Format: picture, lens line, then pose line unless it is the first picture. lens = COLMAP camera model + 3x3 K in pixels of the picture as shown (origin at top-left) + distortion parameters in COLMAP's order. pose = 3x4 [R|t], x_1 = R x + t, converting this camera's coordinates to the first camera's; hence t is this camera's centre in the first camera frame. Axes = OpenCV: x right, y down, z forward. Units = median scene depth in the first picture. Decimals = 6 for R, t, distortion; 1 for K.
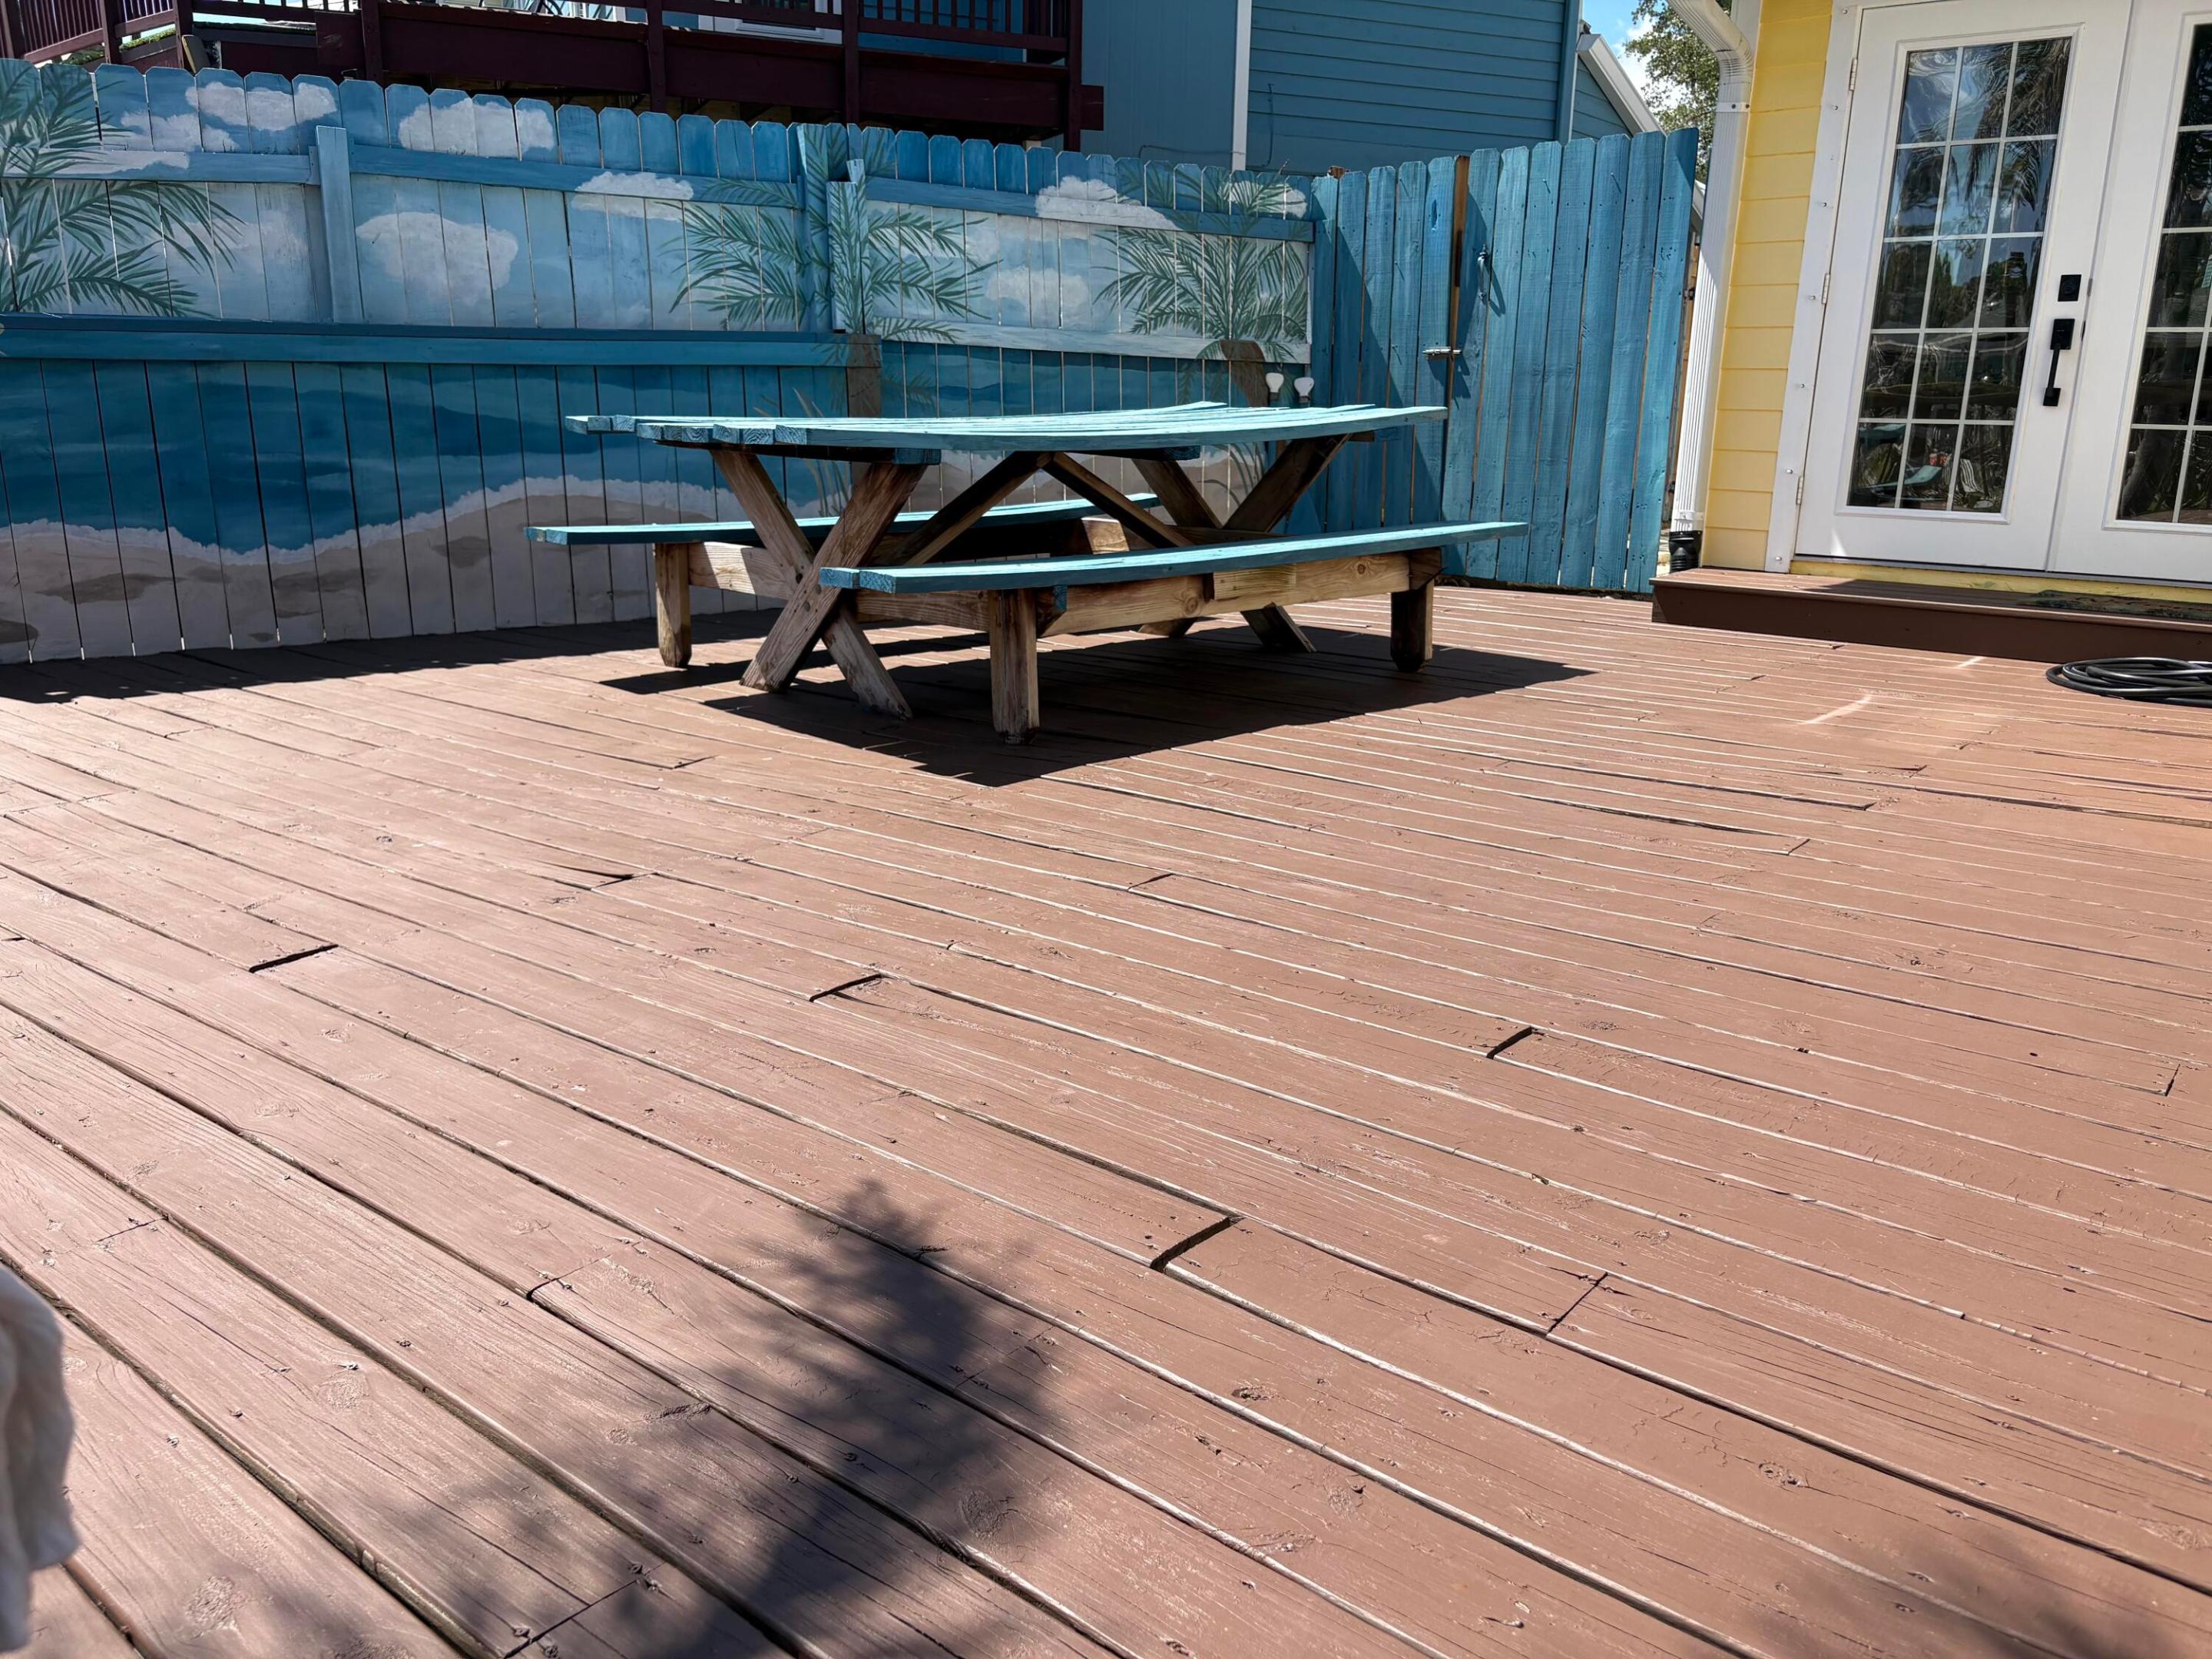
lens RADIAL K [[1690.3, 0, 1114.9], [0, 1690.3, 817.4], [0, 0, 1]] dist [0.005729, -0.008240]
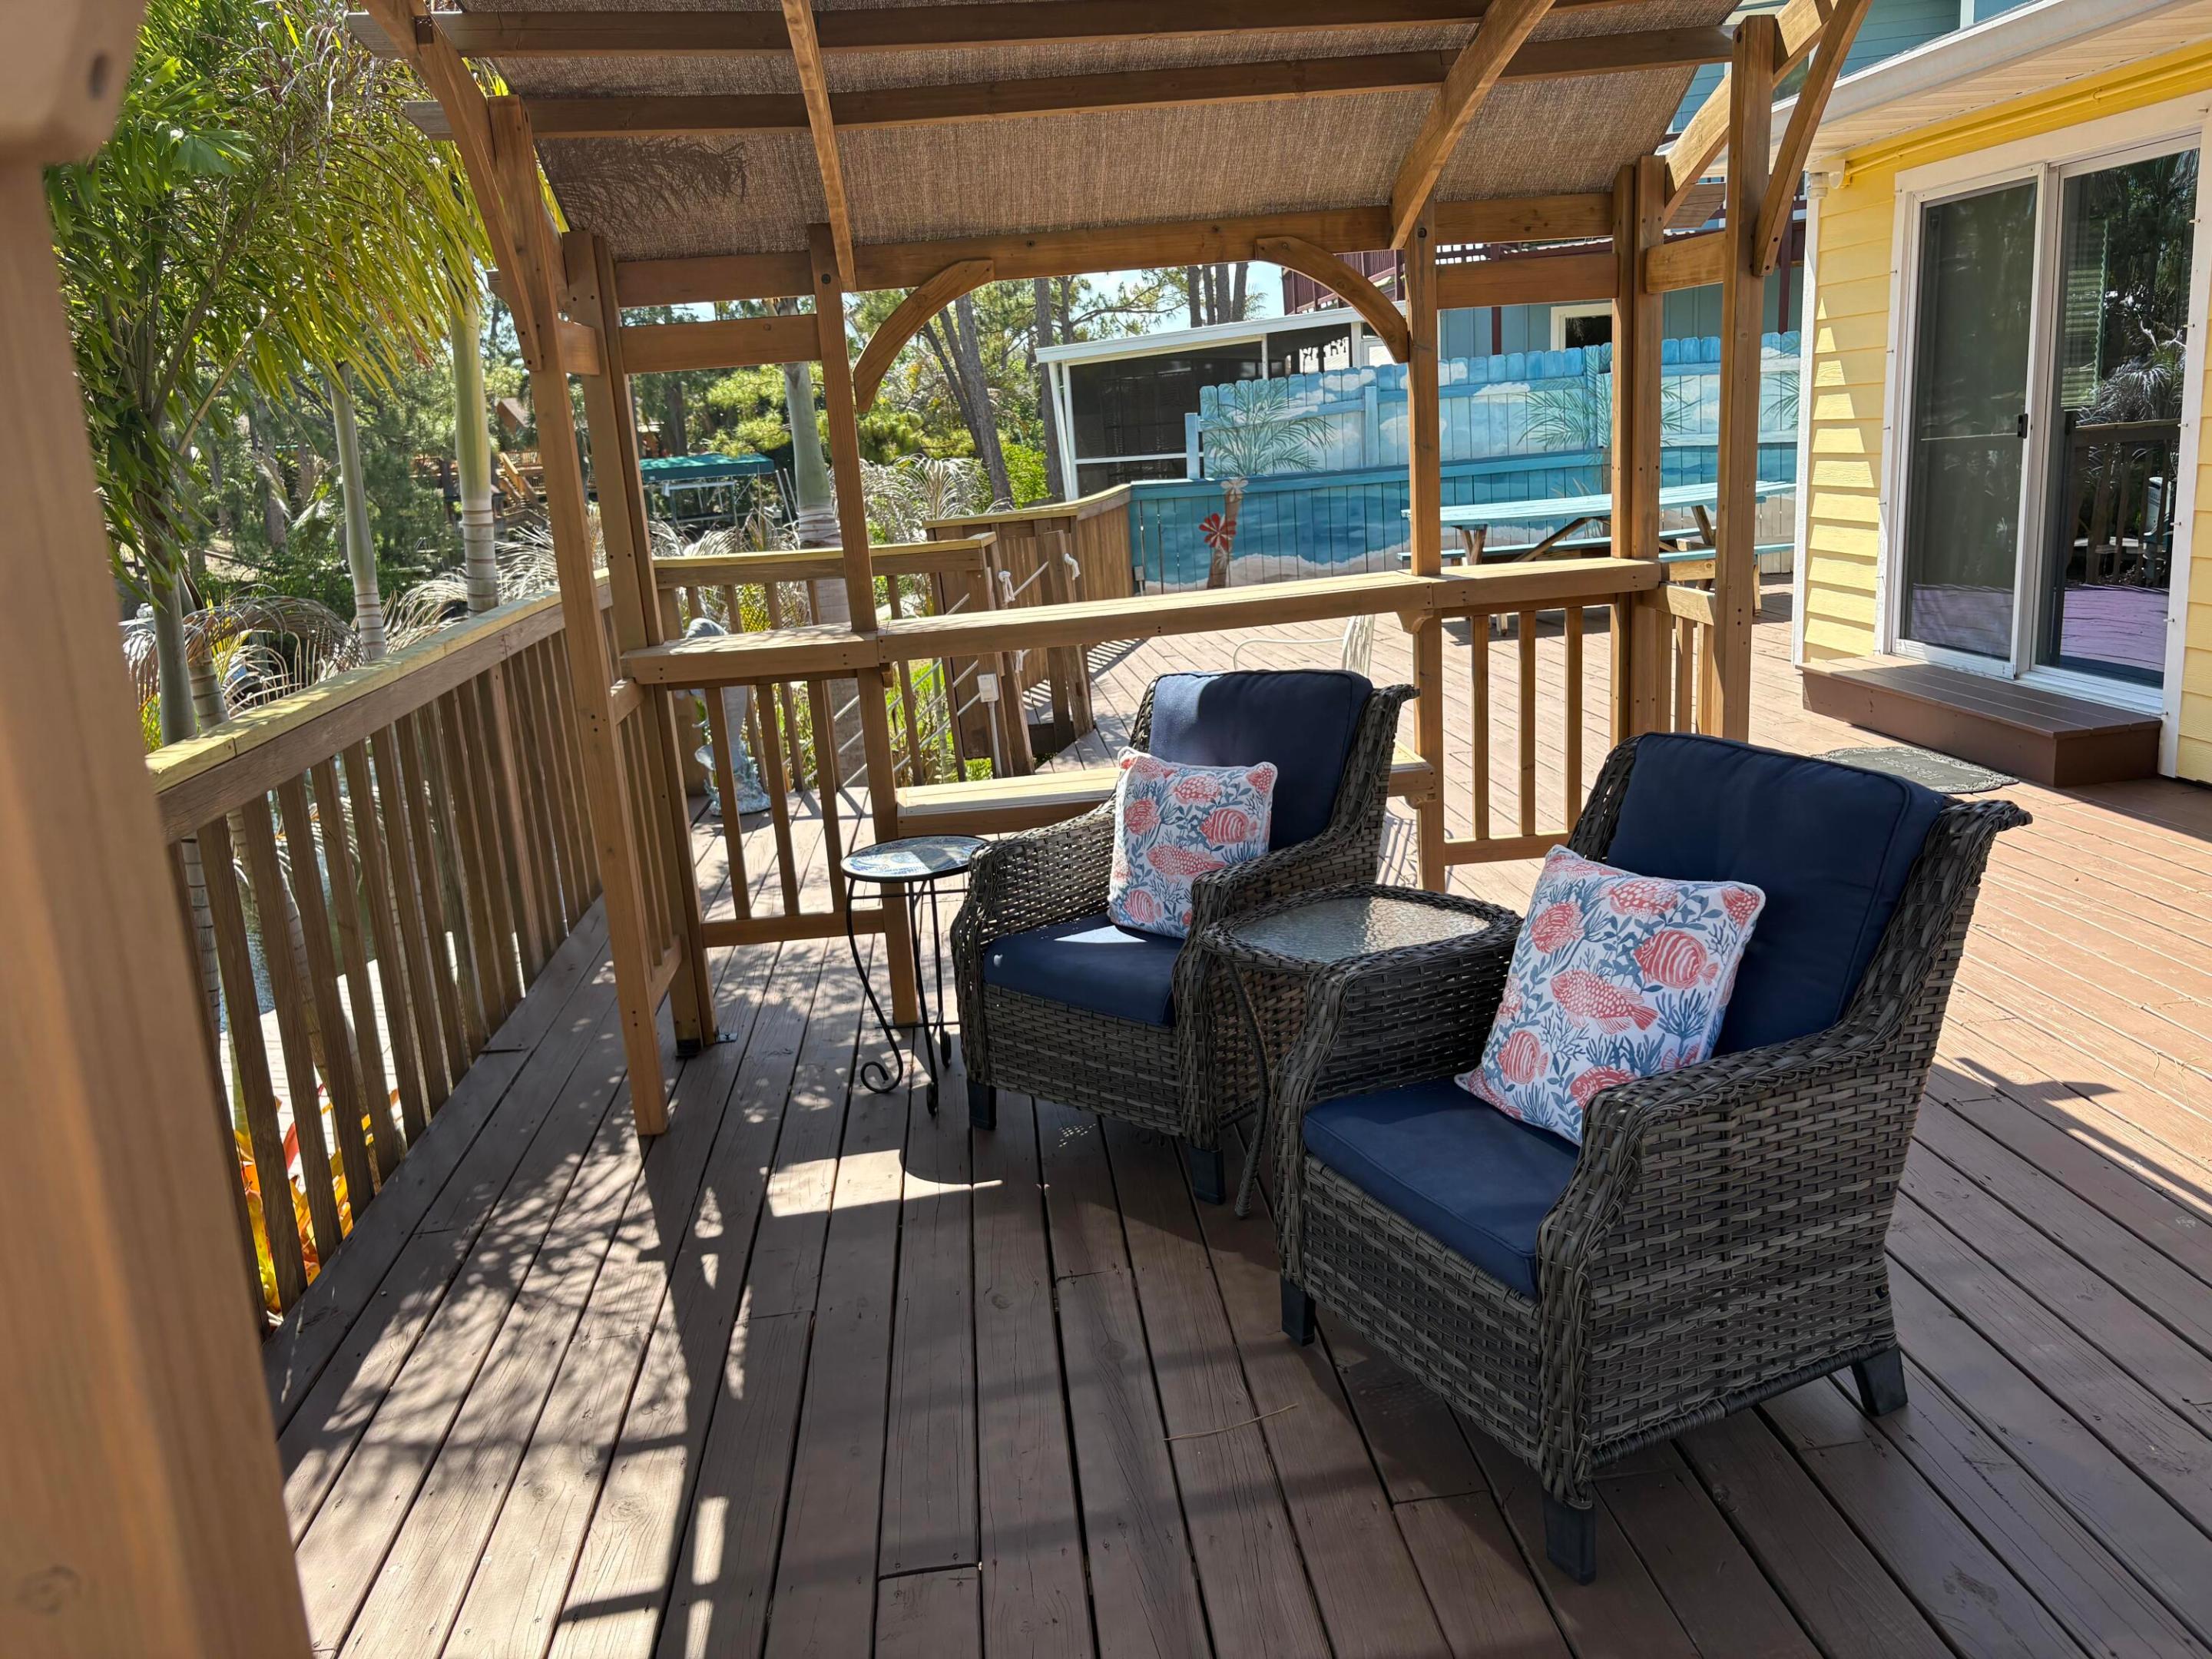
lens RADIAL K [[1690.3, 0, 1095.7], [0, 1690.3, 824.0], [0, 0, 1]] dist [0.005729, -0.008240]
pose [[0.683271, 0.098737, -0.723458, 1.047571], [-0.091318, 0.994591, 0.049495, 0.125831], [0.724432, 0.032246, 0.688592, -0.900667]]
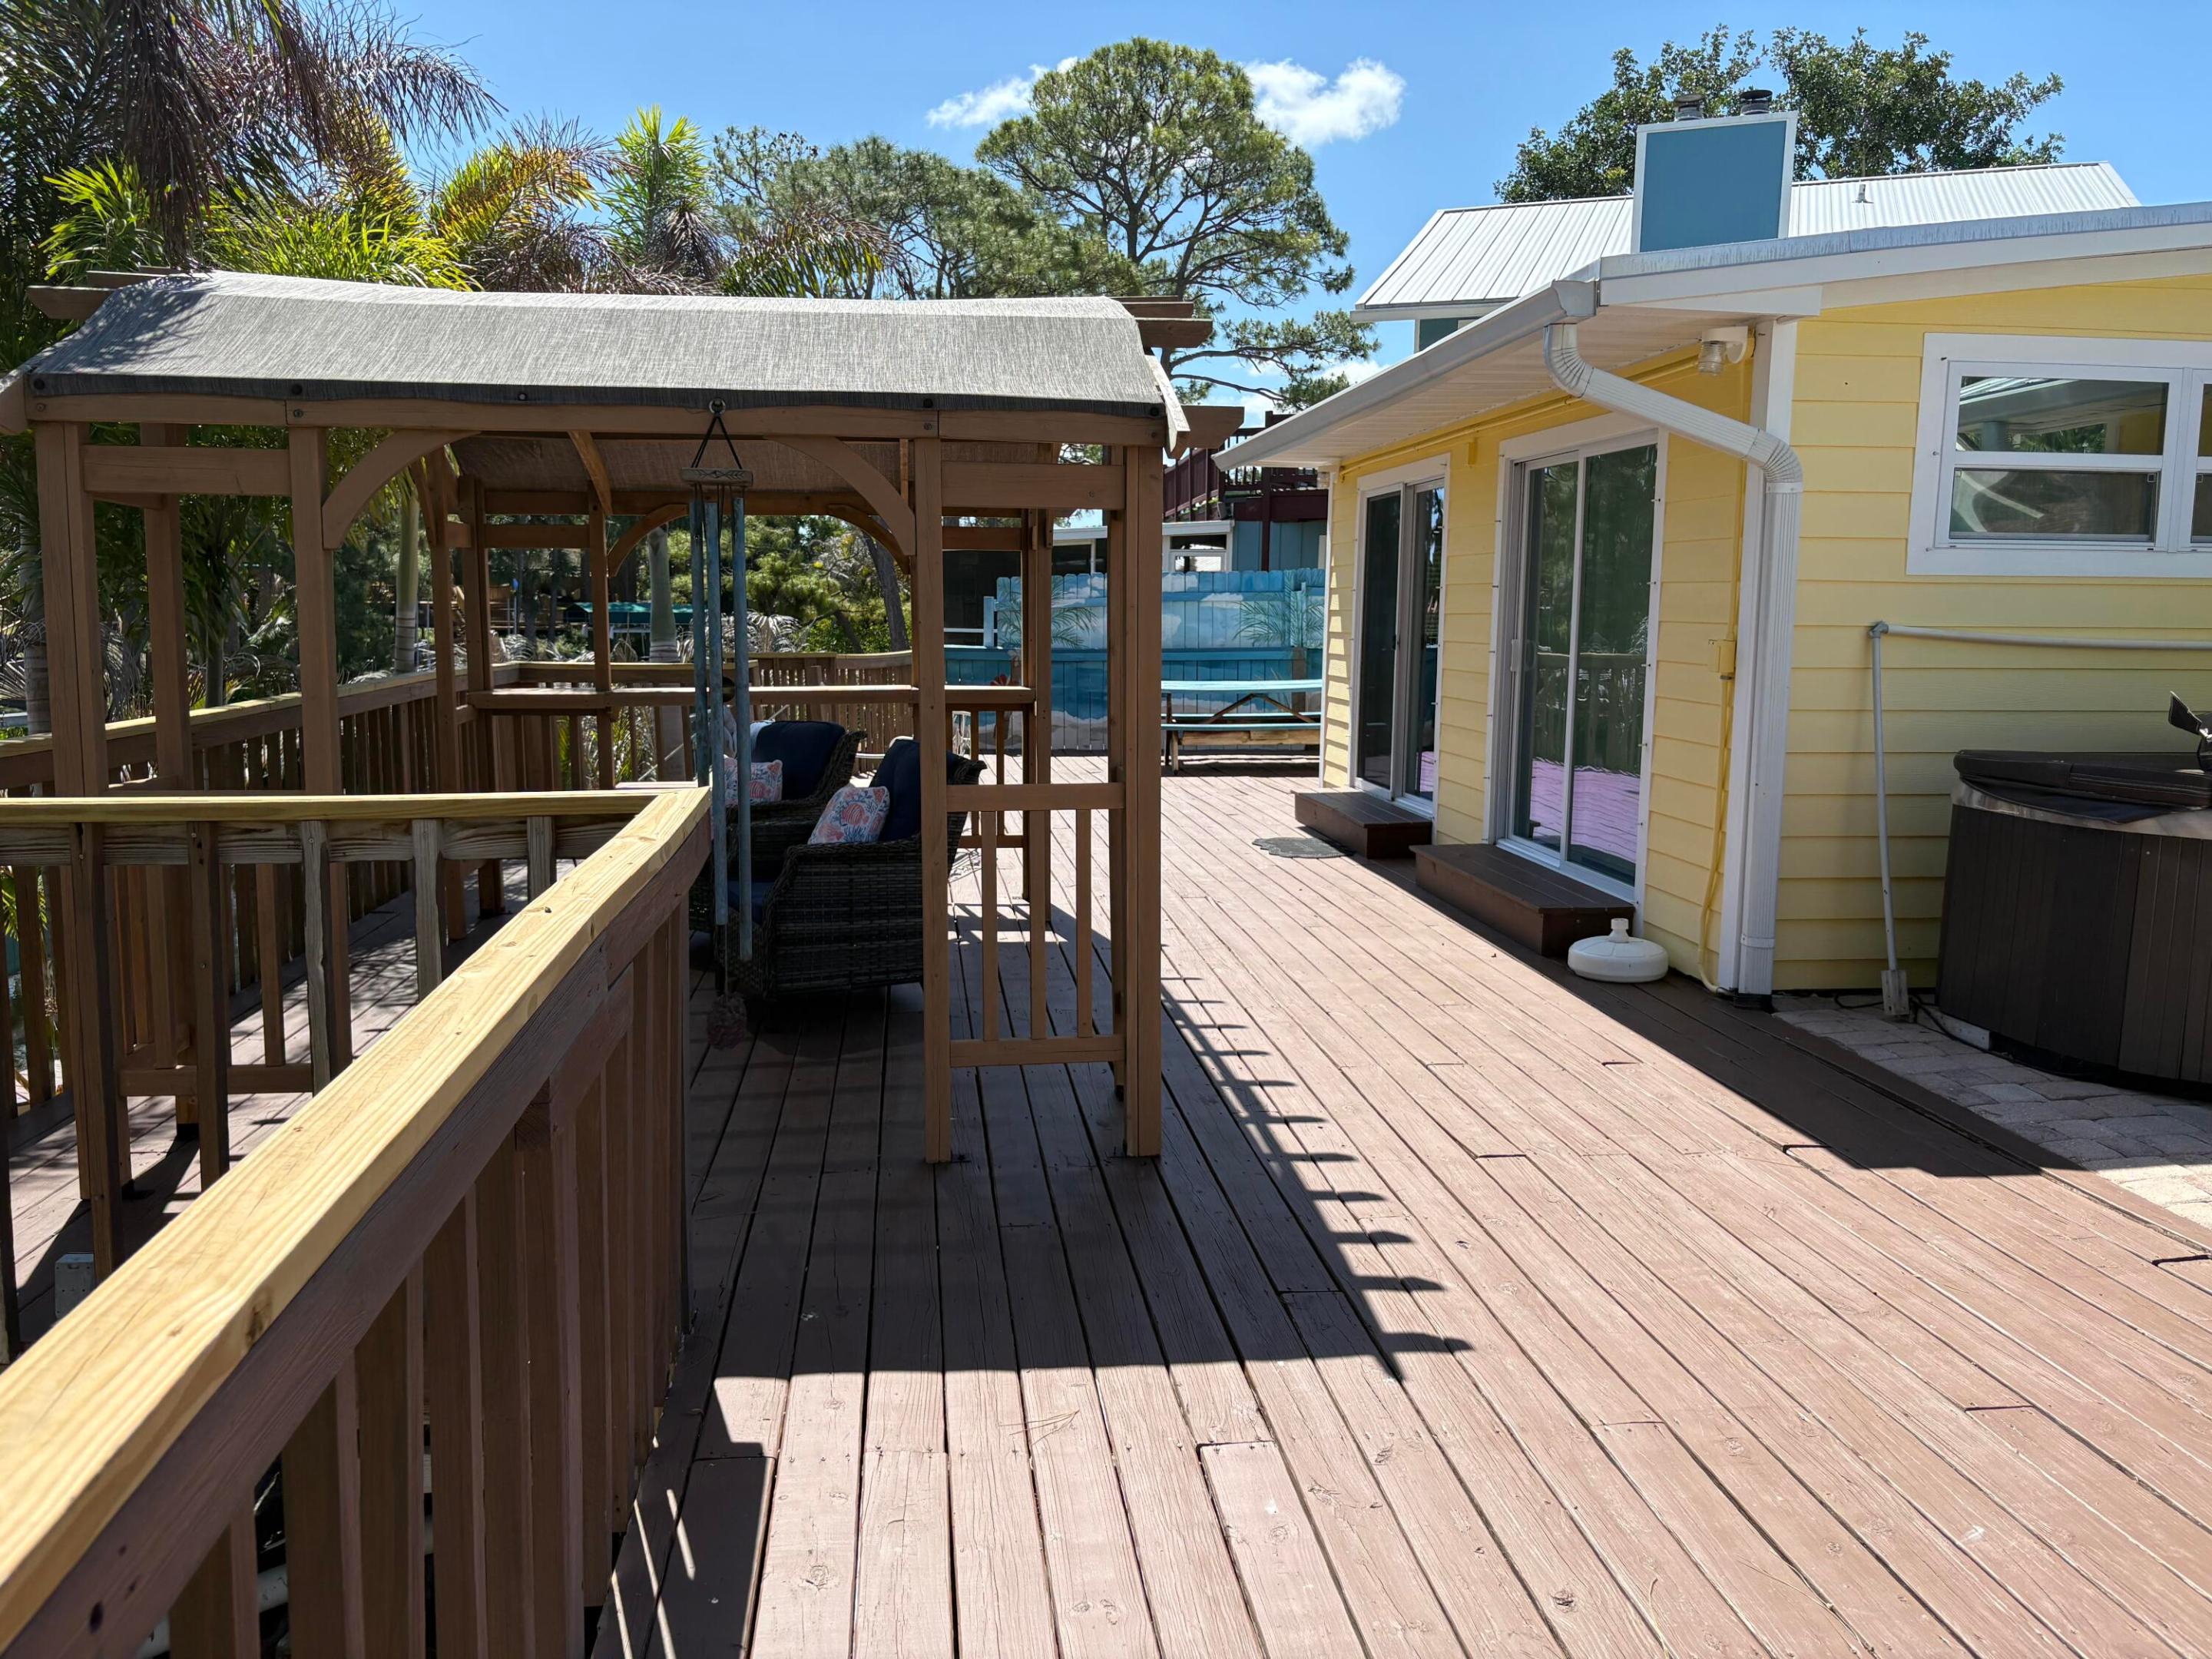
lens RADIAL K [[1690.3, 0, 1117.4], [0, 1690.3, 845.5], [0, 0, 1]] dist [0.005729, -0.008240]
pose [[0.712217, 0.081132, -0.697254, 1.703575], [-0.159321, 0.986059, -0.048002, 0.210669], [0.683640, 0.145275, 0.715215, -1.149538]]
